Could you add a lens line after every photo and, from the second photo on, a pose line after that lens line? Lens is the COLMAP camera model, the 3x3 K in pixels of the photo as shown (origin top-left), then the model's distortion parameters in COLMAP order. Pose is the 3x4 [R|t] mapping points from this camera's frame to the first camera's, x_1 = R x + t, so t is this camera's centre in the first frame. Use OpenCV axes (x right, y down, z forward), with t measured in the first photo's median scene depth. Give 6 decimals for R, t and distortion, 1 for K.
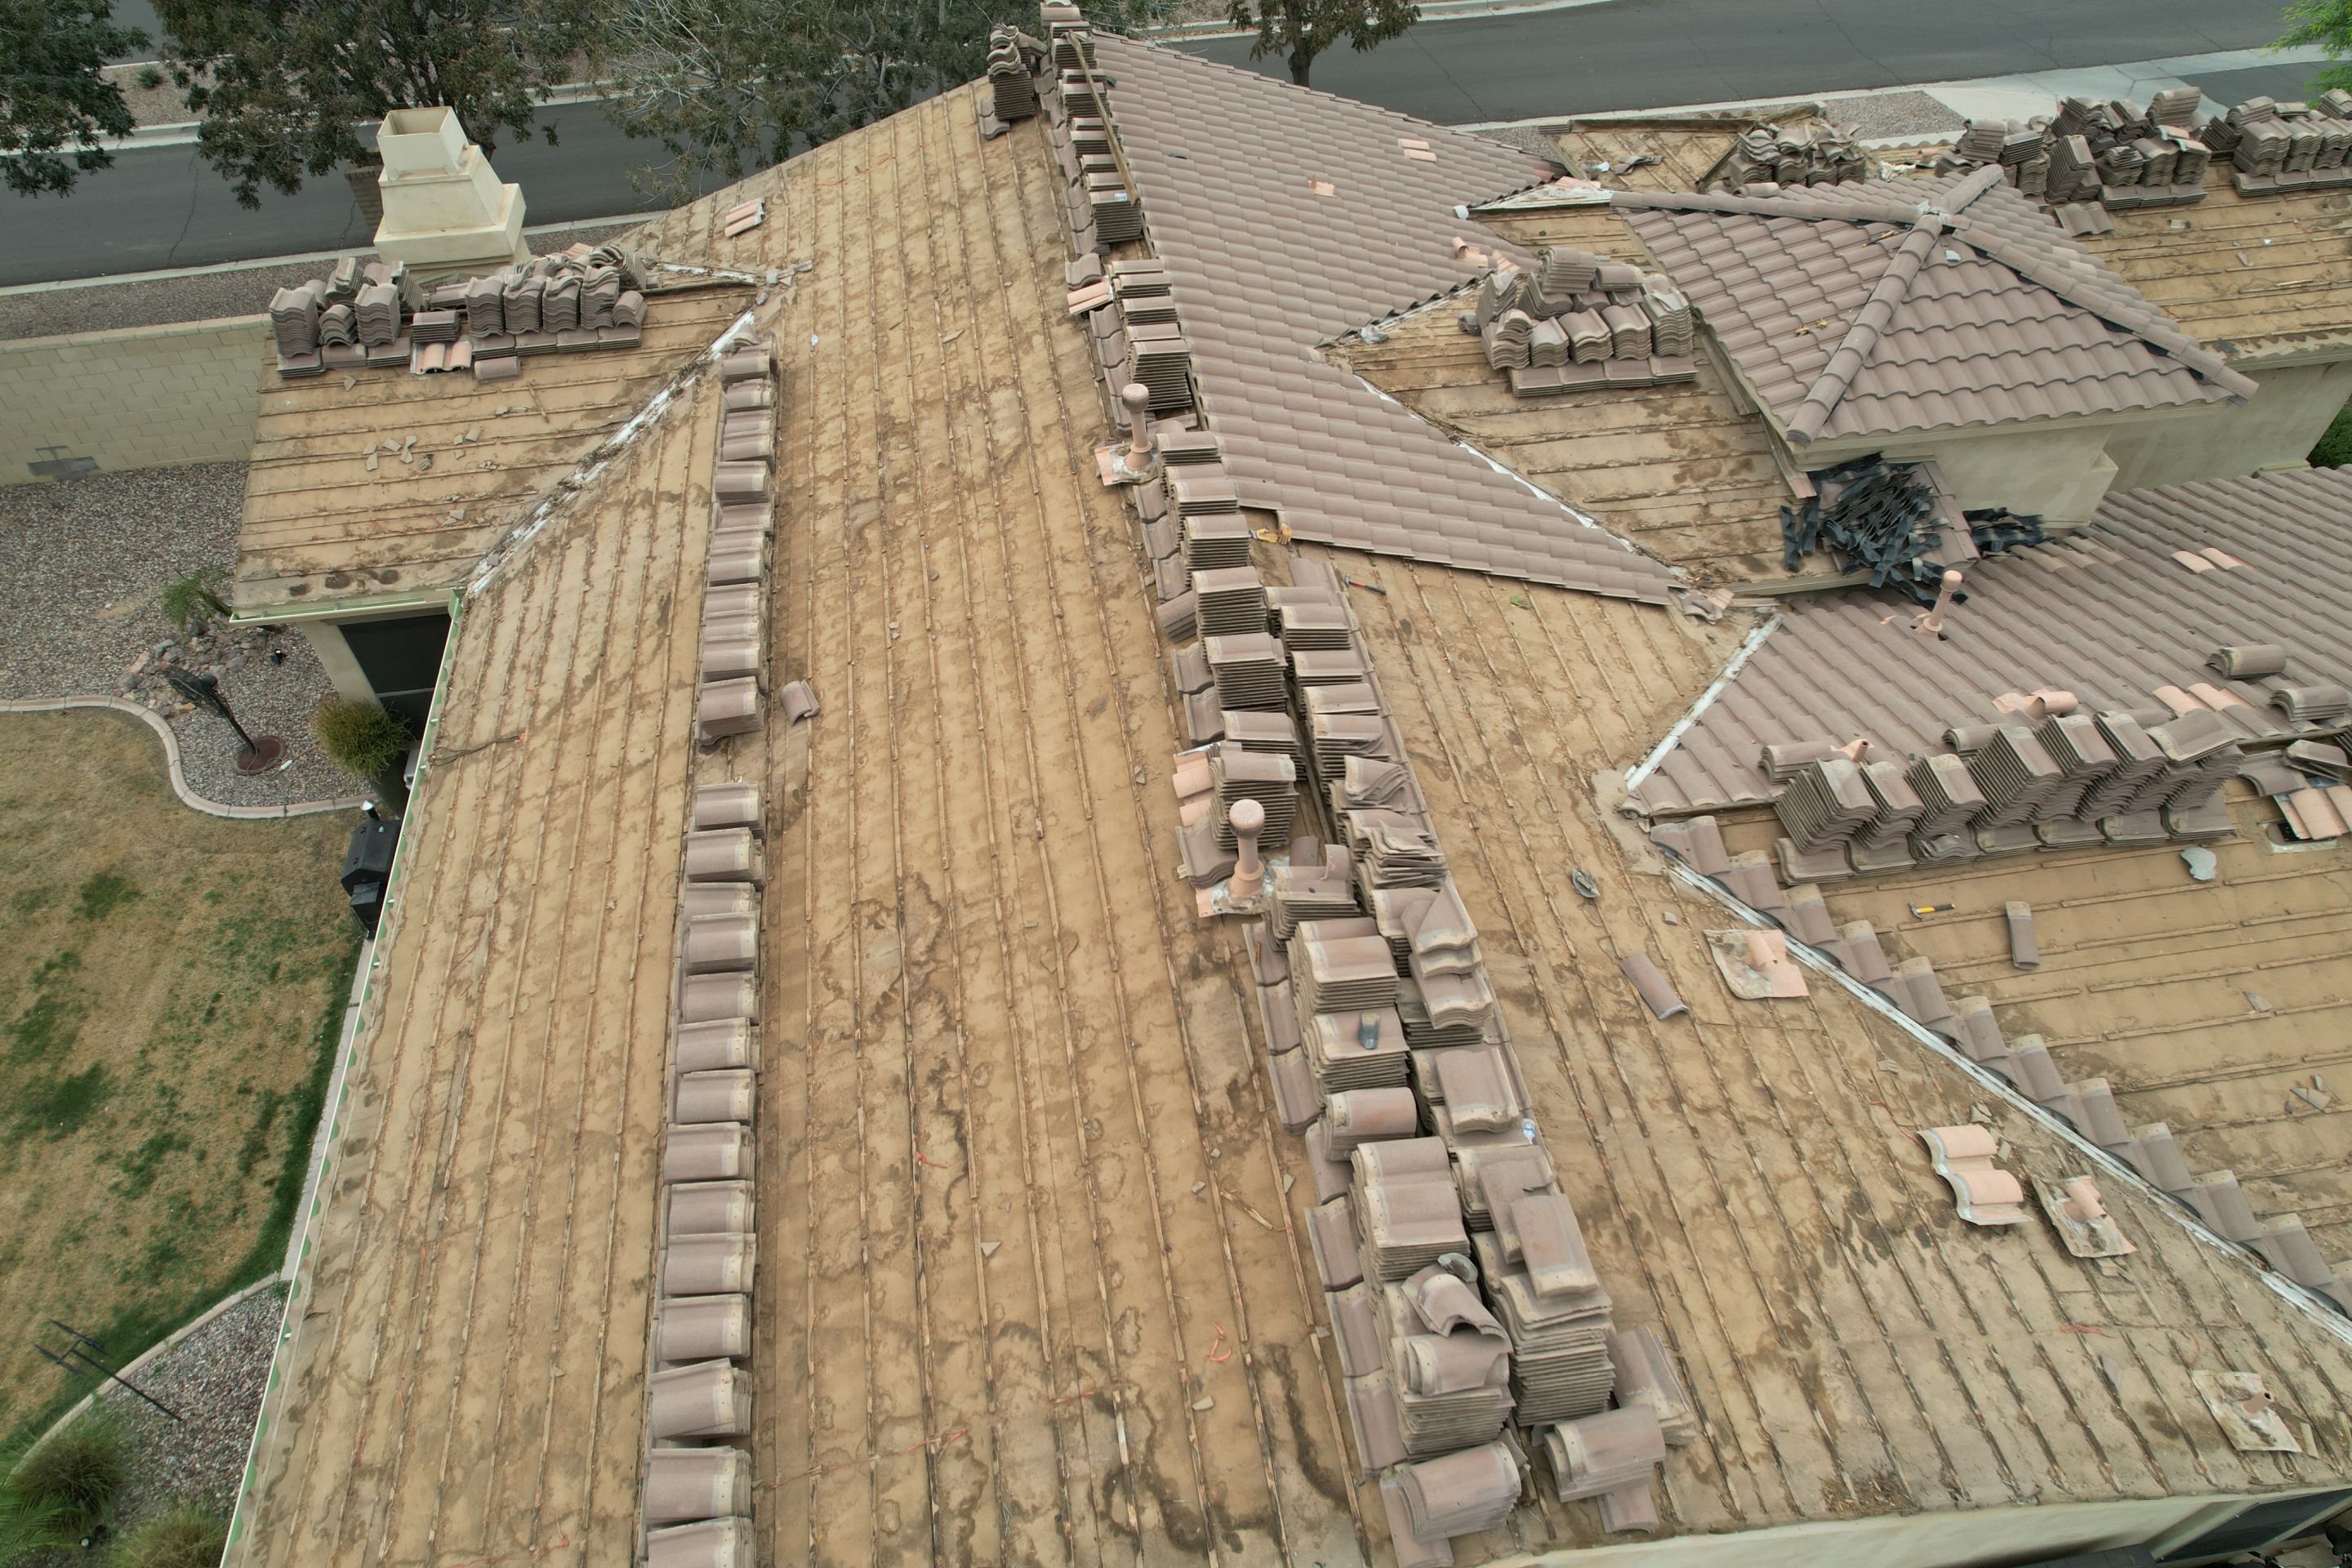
lens RADIAL K [[1500.5, 0, 1178.1], [0, 1500.5, 803.5], [0, 0, 1]] dist [-0.077006, 0.069361]
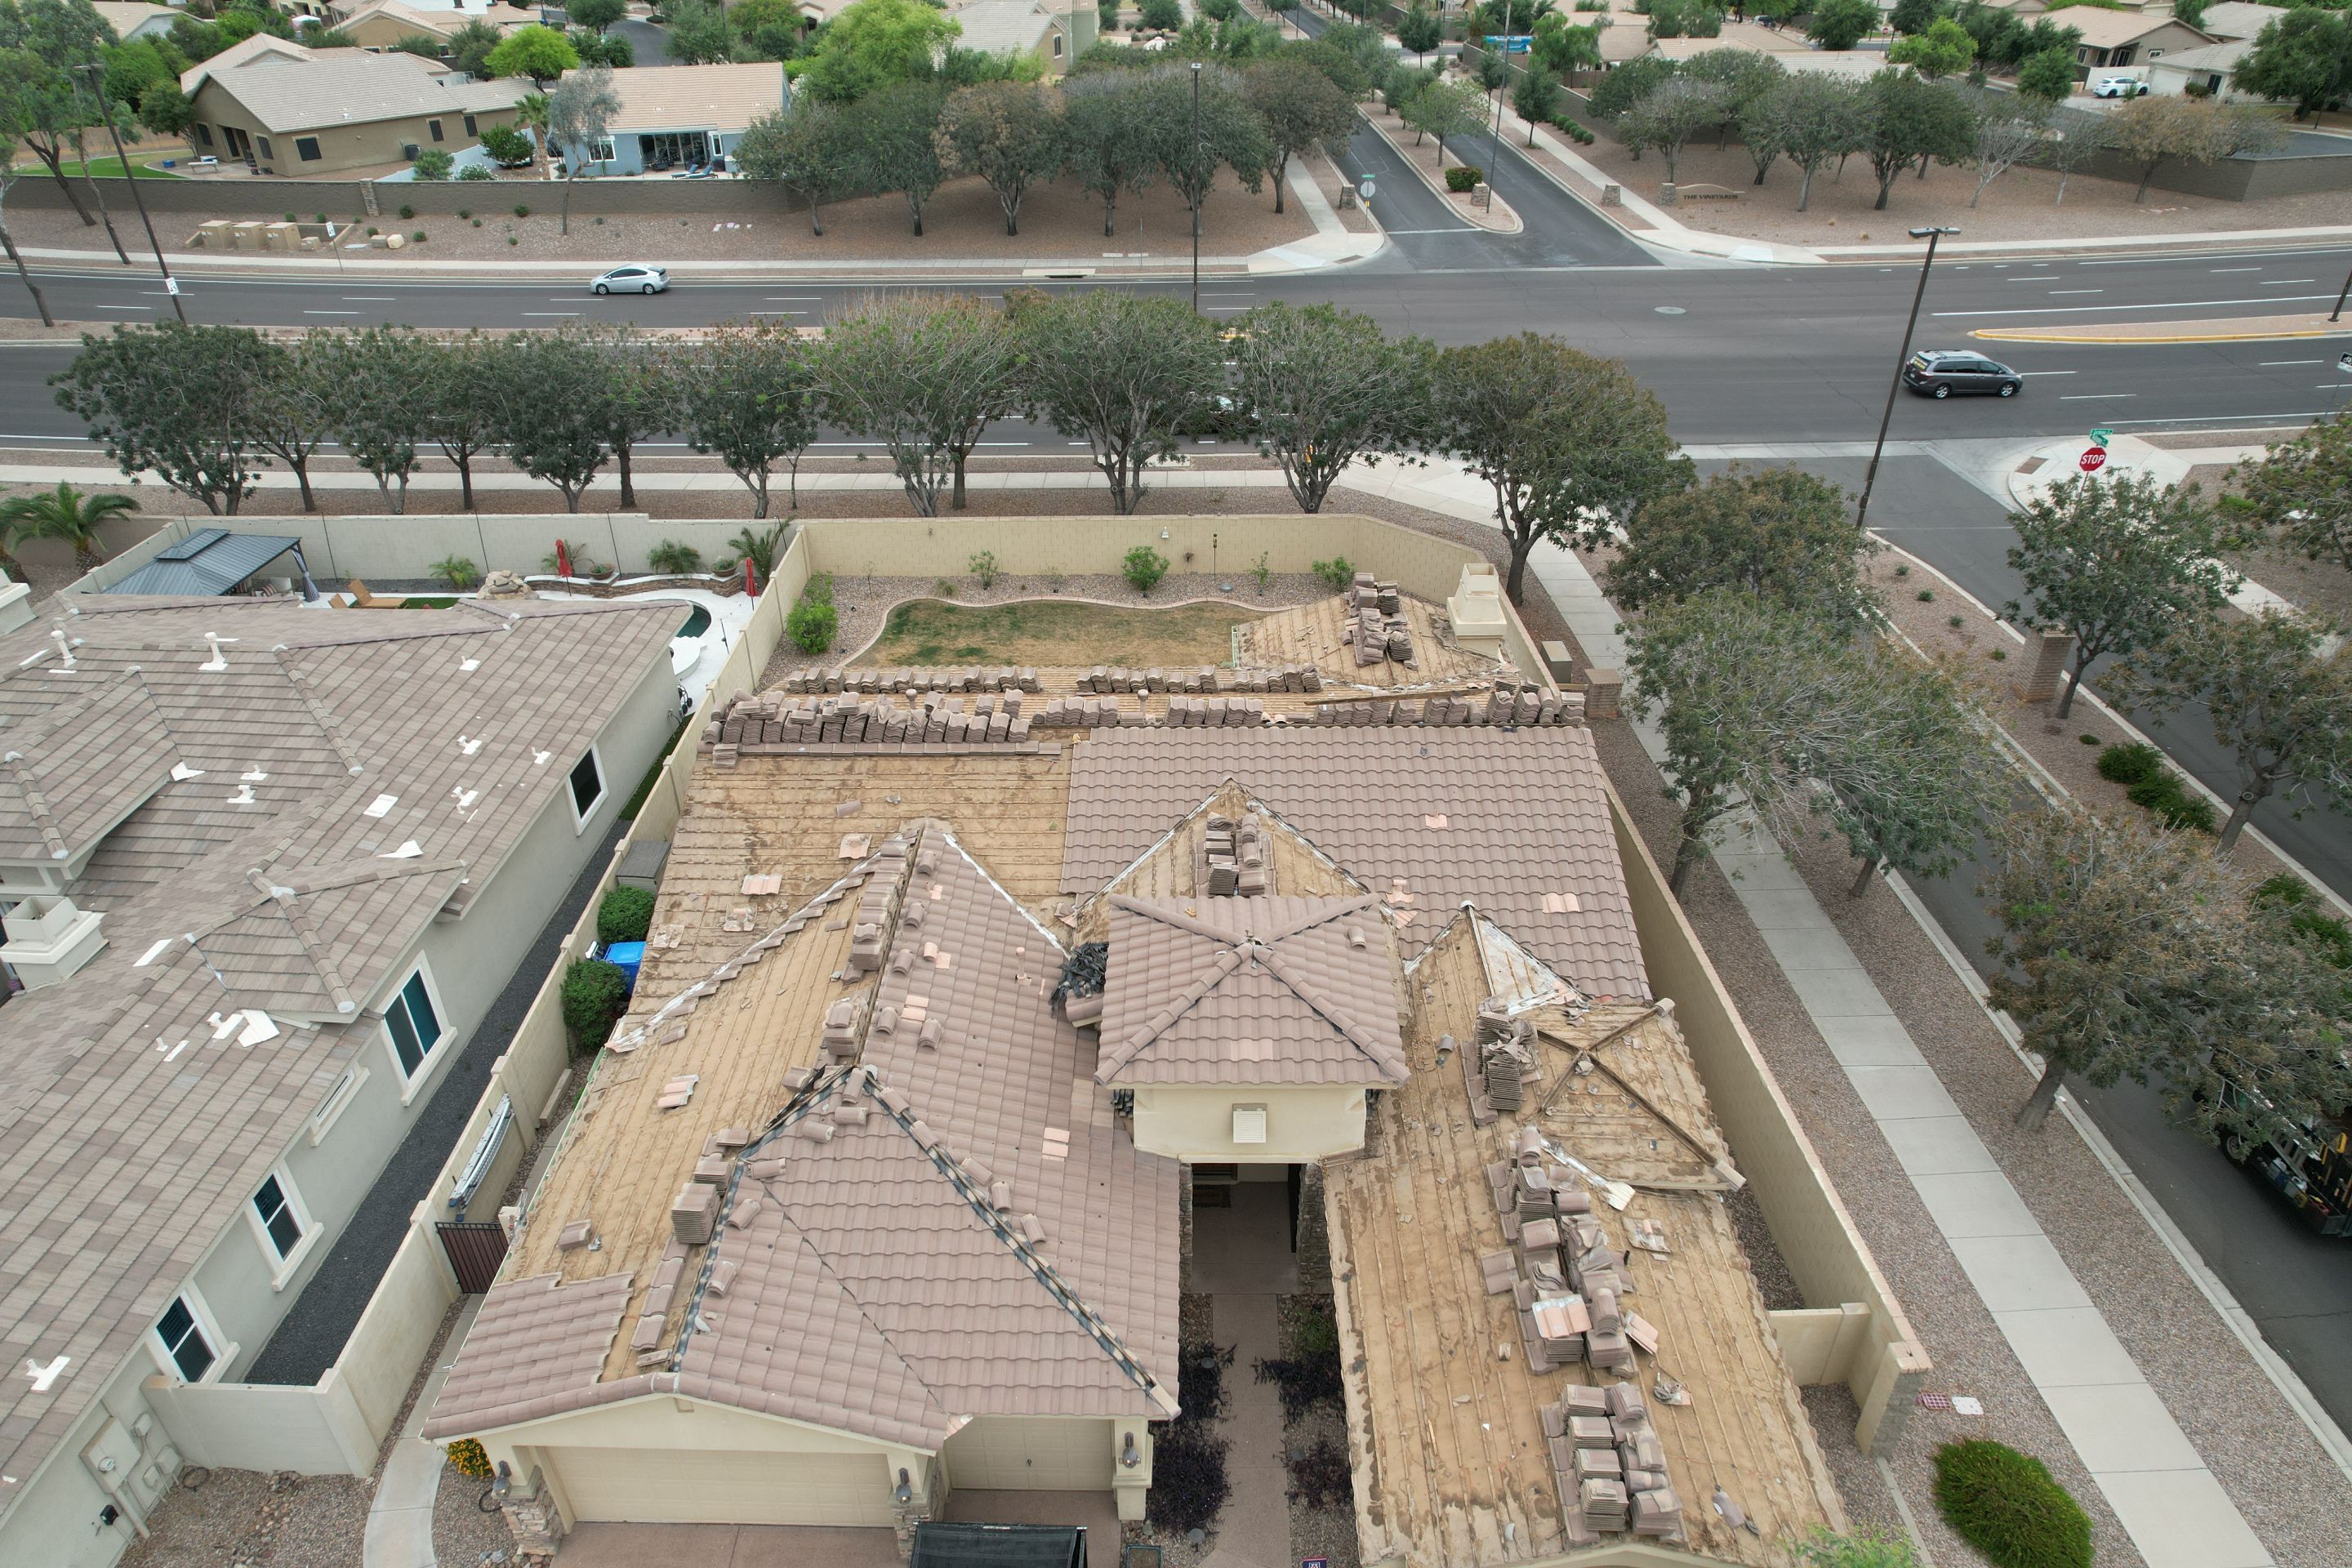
lens RADIAL K [[1500.5, 0, 1170.7], [0, 1500.5, 789.5], [0, 0, 1]] dist [-0.077006, 0.069361]
pose [[-0.168021, 0.533665, -0.828837, 1.782544], [-0.725225, 0.502570, 0.470608, -1.184967], [0.667696, 0.680165, 0.302585, 0.333401]]
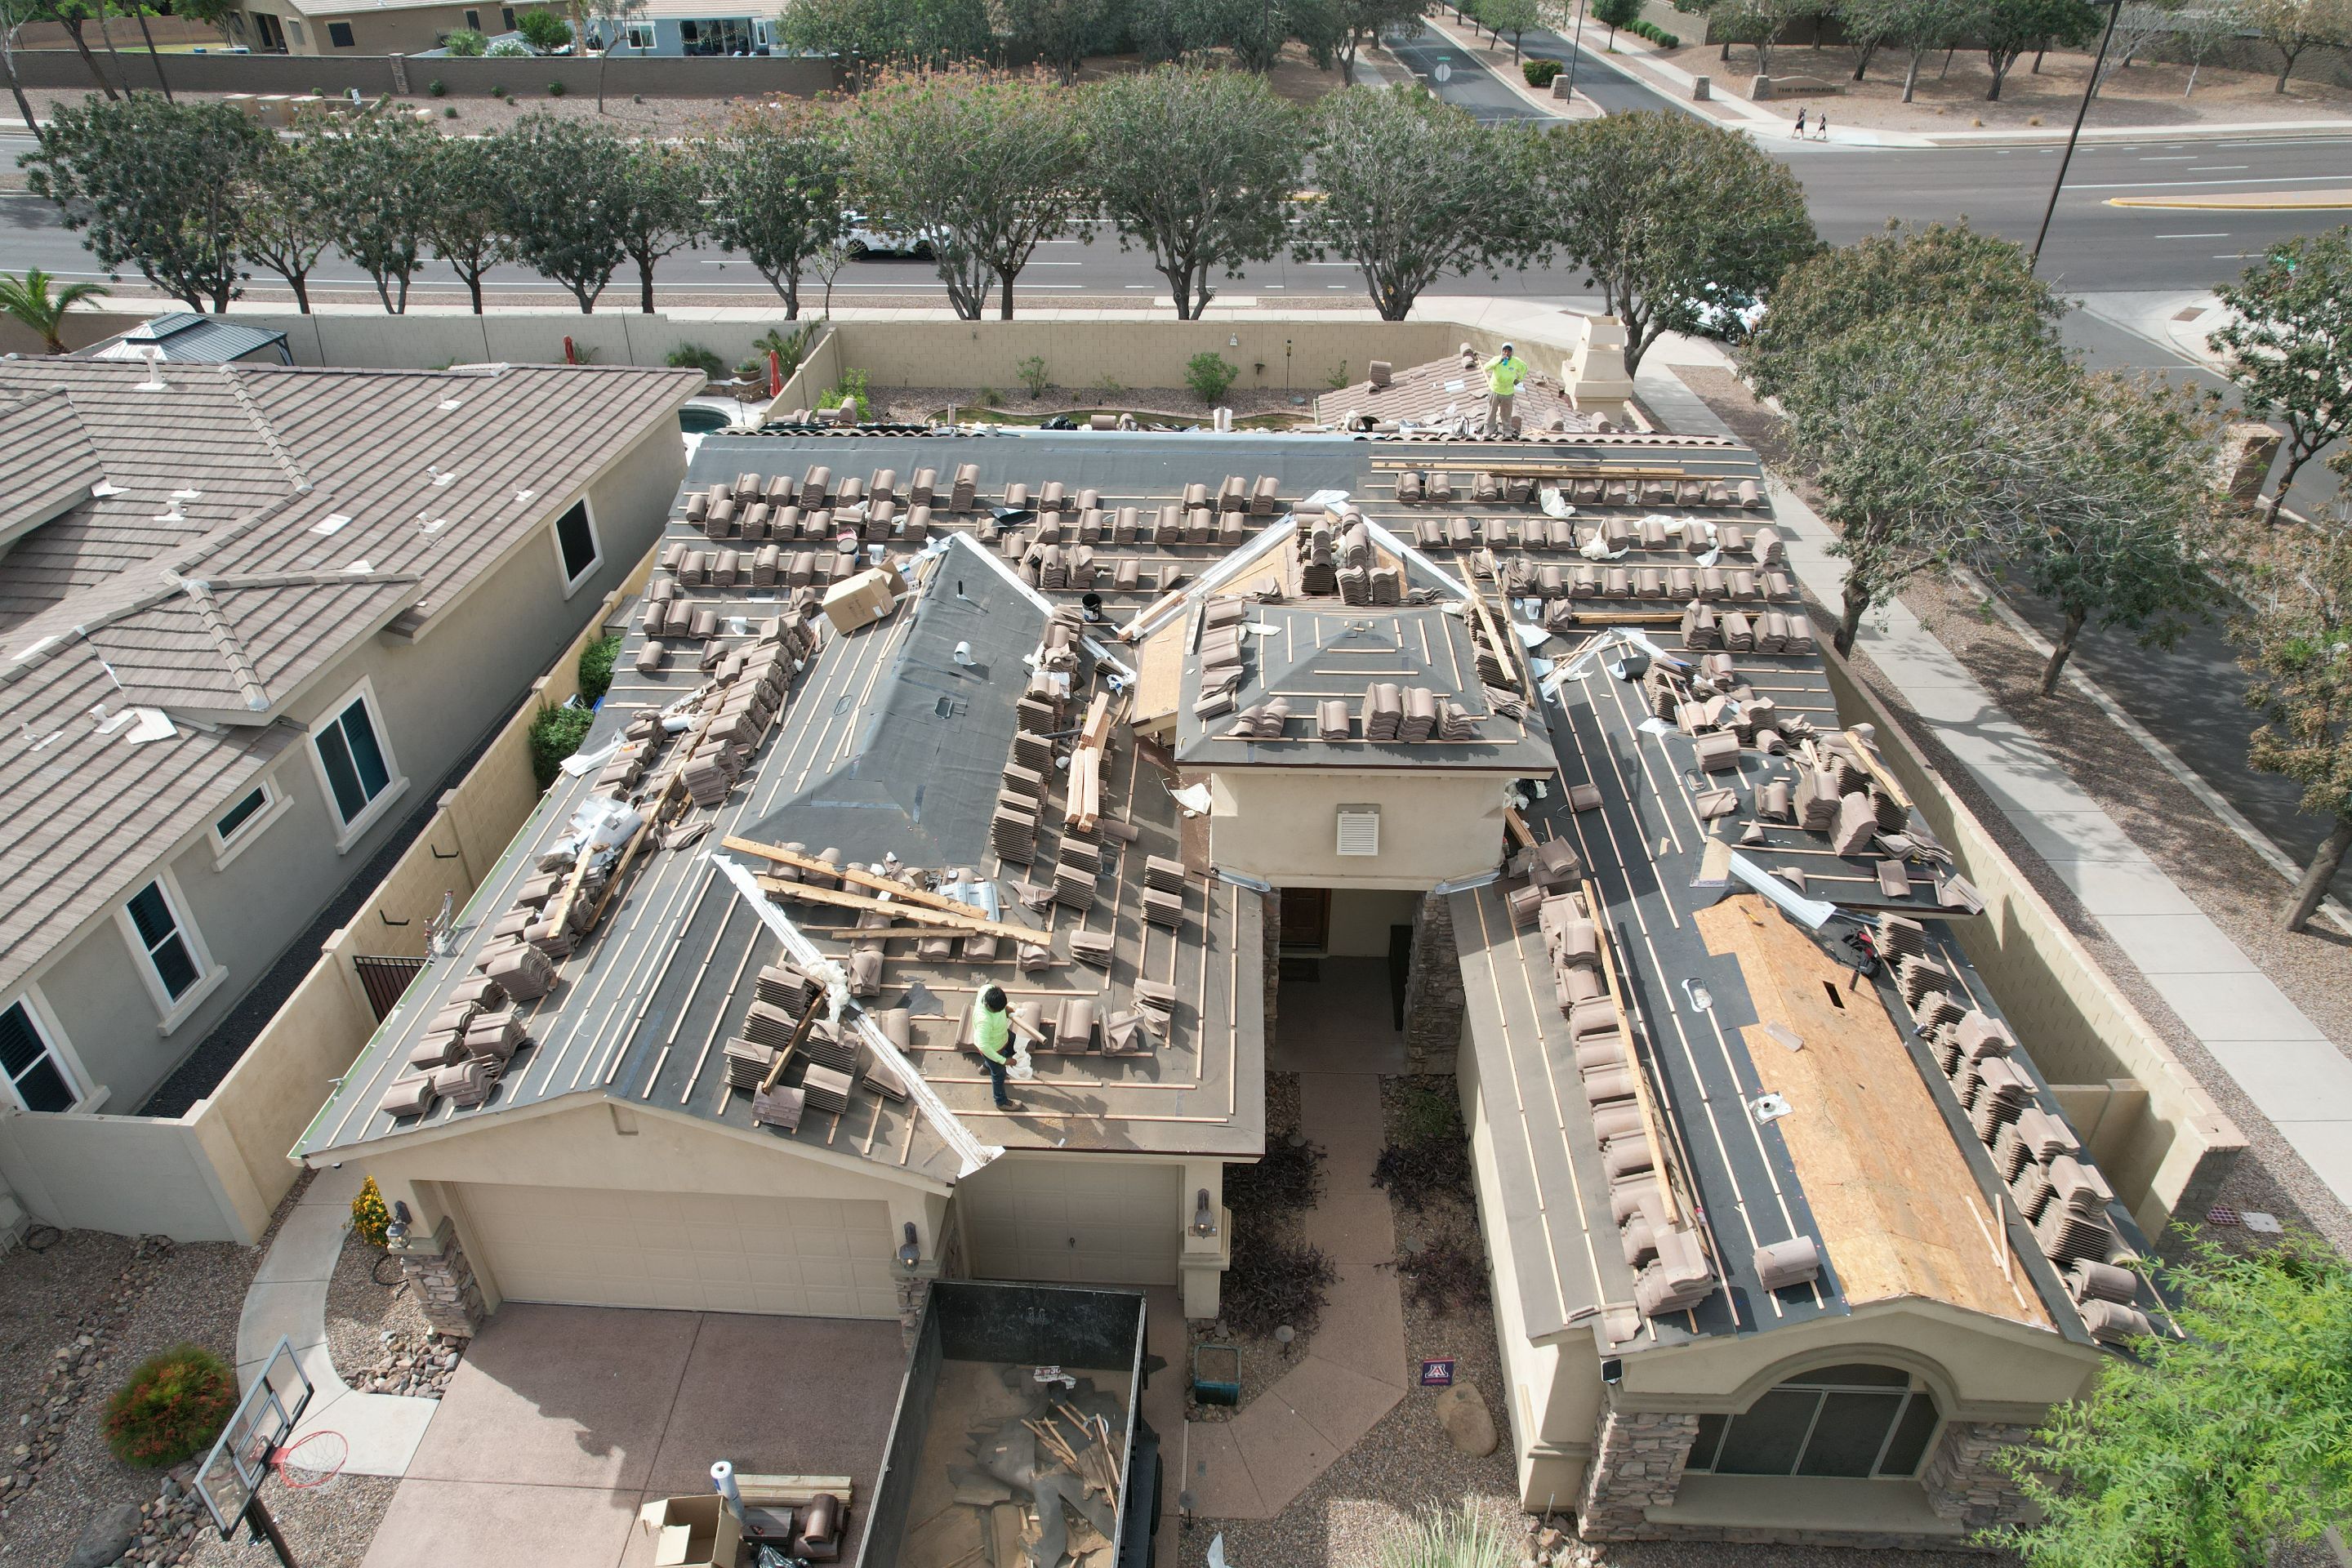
lens RADIAL K [[1500.5, 0, 1170.1], [0, 1500.5, 794.2], [0, 0, 1]] dist [-0.077006, 0.069361]
pose [[-0.201585, 0.540594, -0.816775, 1.685406], [-0.720574, 0.482973, 0.497504, -0.847729], [0.663429, 0.688836, 0.292178, 0.617431]]
